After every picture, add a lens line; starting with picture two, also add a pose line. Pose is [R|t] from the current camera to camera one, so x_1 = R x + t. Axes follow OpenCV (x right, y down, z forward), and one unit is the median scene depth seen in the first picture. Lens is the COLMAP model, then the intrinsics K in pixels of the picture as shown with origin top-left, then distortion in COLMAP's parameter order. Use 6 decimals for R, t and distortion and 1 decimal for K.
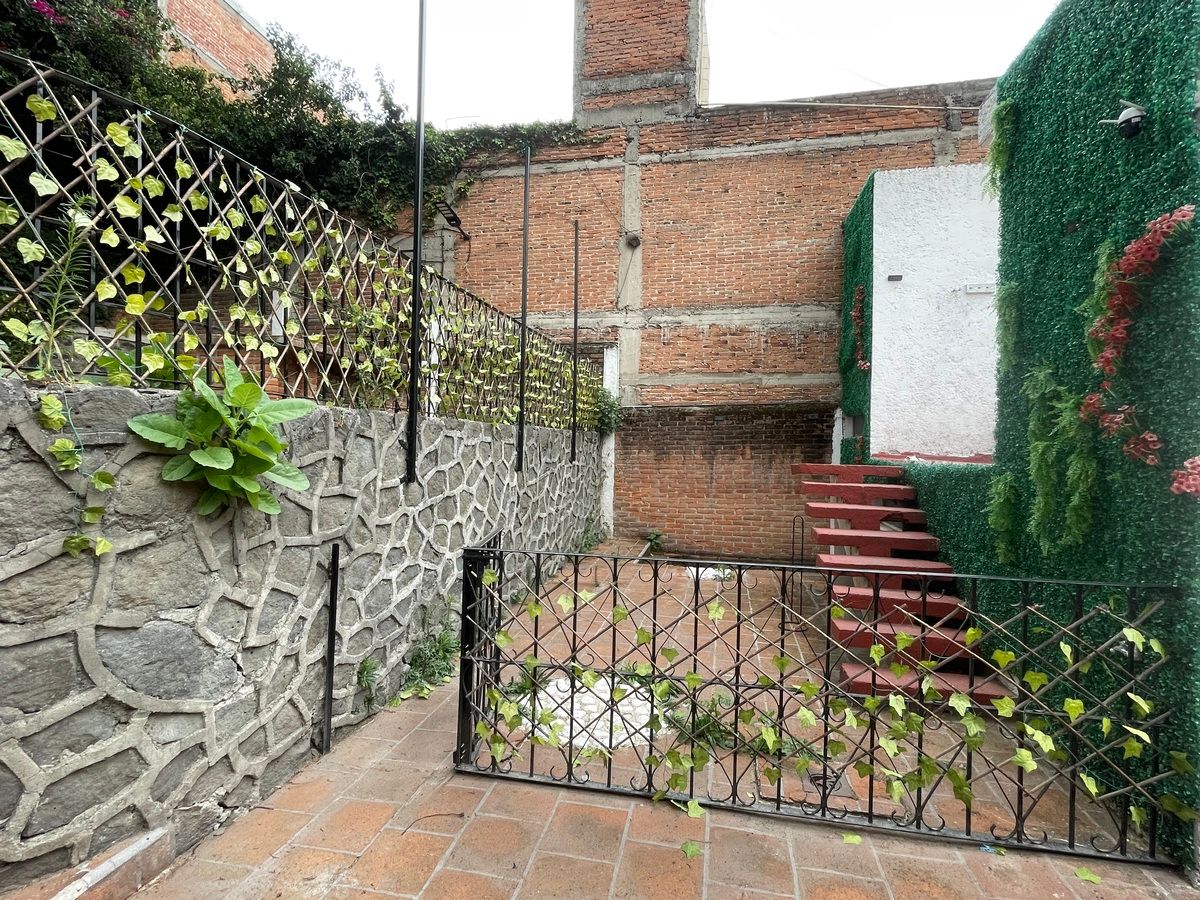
lens RADIAL K [[584.2, 0, 598.8], [0, 584.2, 445.7], [0, 0, 1]] dist [-0.003545, -0.000221]
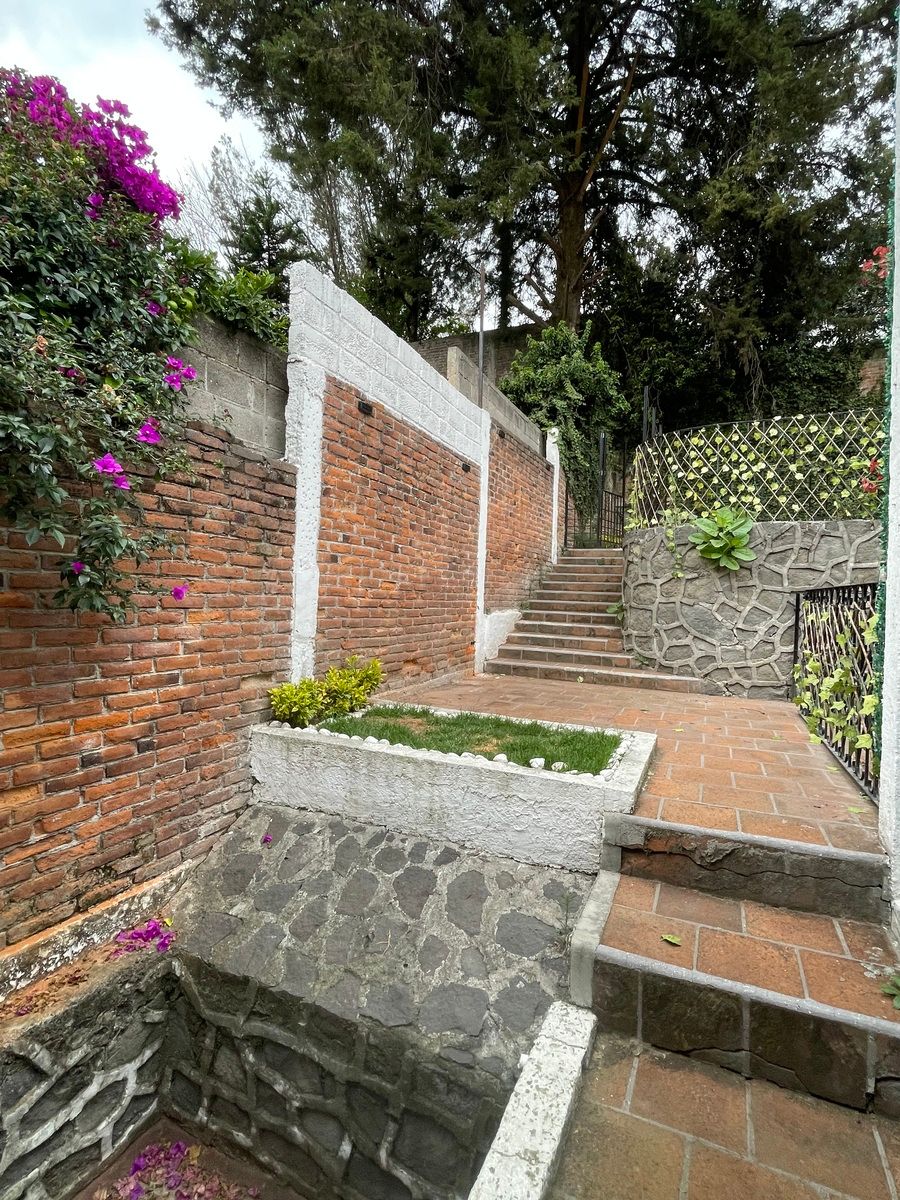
lens RADIAL K [[584.2, 0, 451.7], [0, 584.2, 590.8], [0, 0, 1]] dist [-0.003545, -0.000221]
pose [[-0.196543, -0.026469, -0.980138, 0.532684], [-0.026896, 0.999405, -0.021596, 0.075773], [0.980126, 0.022117, -0.197138, 0.088247]]
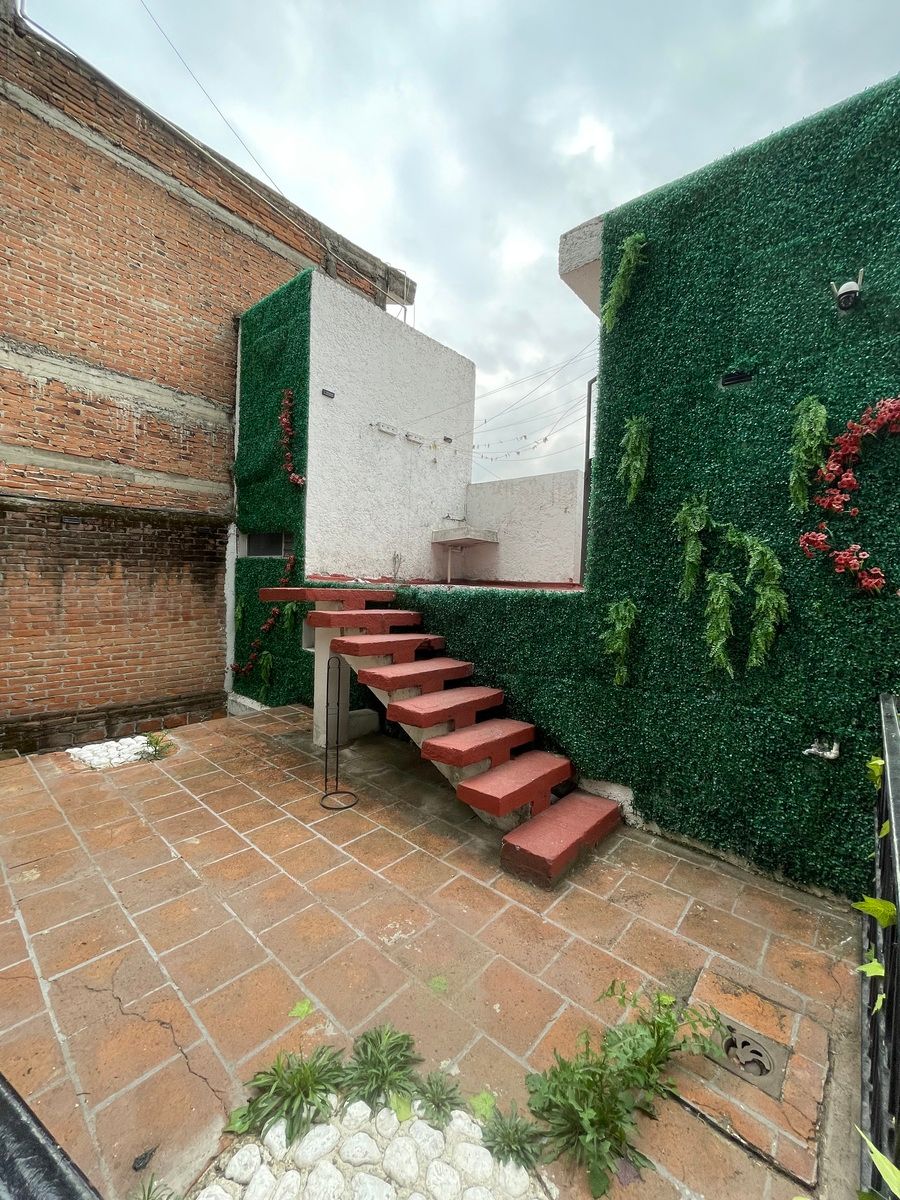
lens RADIAL K [[485.0, 0, 453.2], [0, 485.0, 599.9], [0, 0, 1]] dist [-0.003628, 0.000744]
pose [[0.484537, -0.032961, 0.874150, -0.081929], [-0.030858, 0.998024, 0.054736, 0.002447], [-0.874226, -0.053496, 0.482562, 0.321232]]
